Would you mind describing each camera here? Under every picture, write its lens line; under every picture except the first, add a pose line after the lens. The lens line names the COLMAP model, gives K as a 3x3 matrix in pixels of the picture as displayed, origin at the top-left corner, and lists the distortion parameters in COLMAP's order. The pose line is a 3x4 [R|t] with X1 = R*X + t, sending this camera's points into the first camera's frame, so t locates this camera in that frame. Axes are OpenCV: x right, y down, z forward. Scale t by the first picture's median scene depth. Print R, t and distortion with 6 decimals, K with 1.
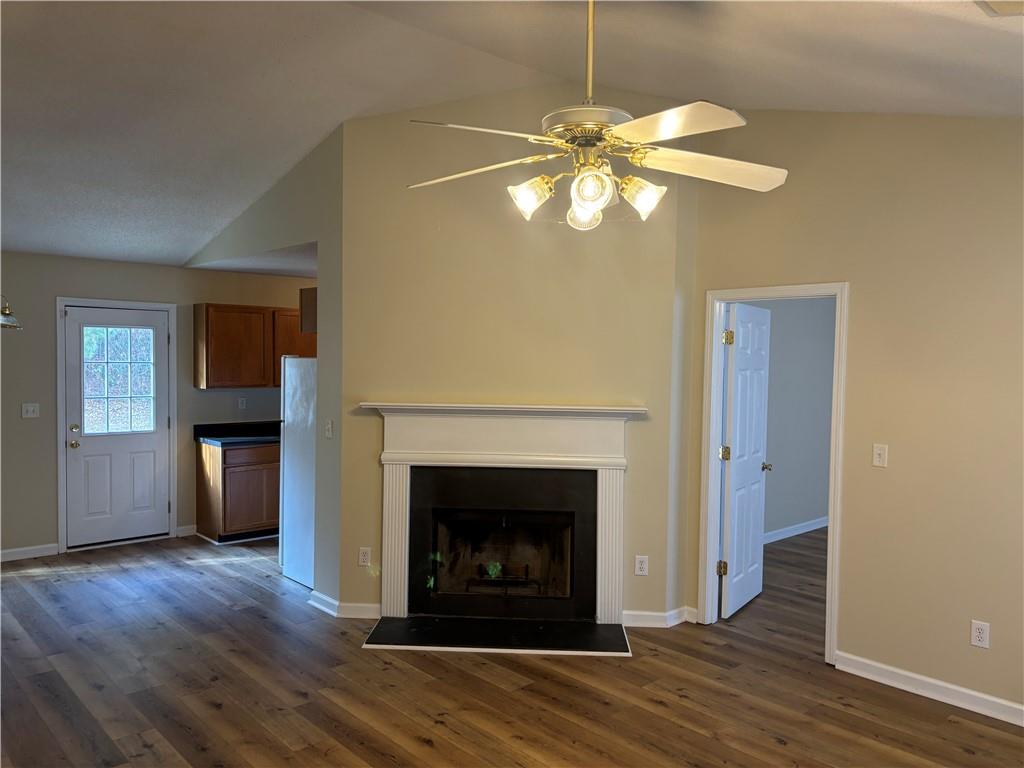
lens RADIAL K [[781.0, 0, 513.0], [0, 781.0, 384.7], [0, 0, 1]] dist [0.008650, -0.002463]
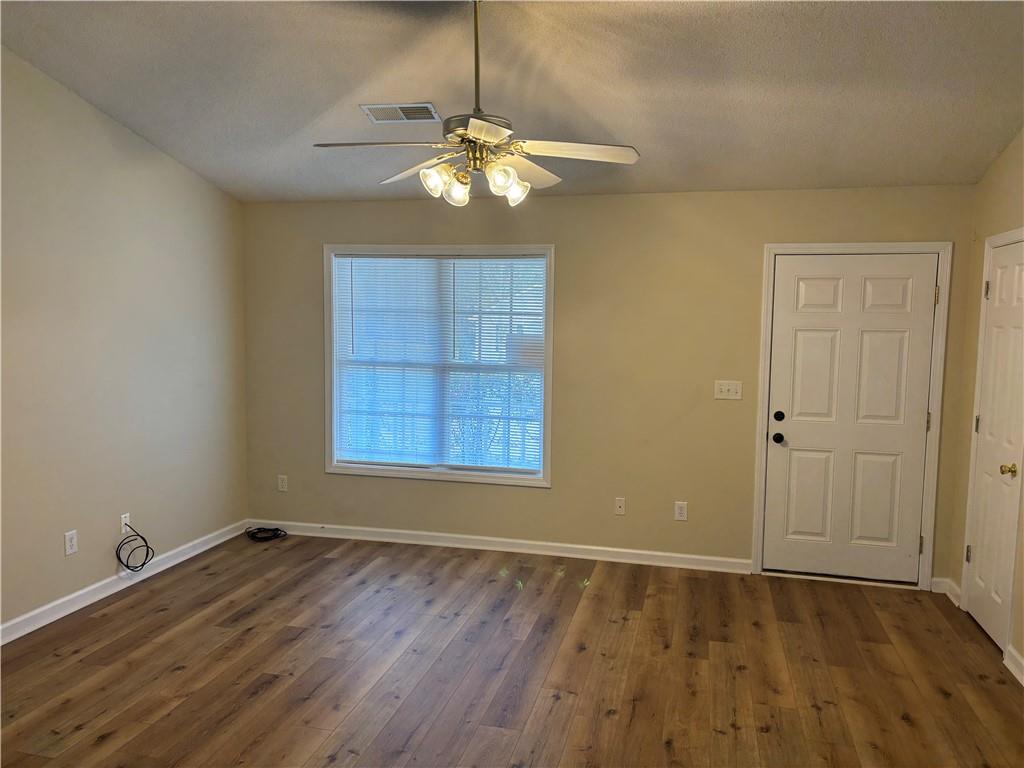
lens RADIAL K [[781.0, 0, 513.6], [0, 781.0, 384.7], [0, 0, 1]] dist [0.008650, -0.002463]
pose [[-0.559774, -0.093521, 0.823351, -0.688832], [0.014097, 0.992392, 0.122306, -0.034478], [-0.828526, 0.080071, -0.554197, 1.127058]]
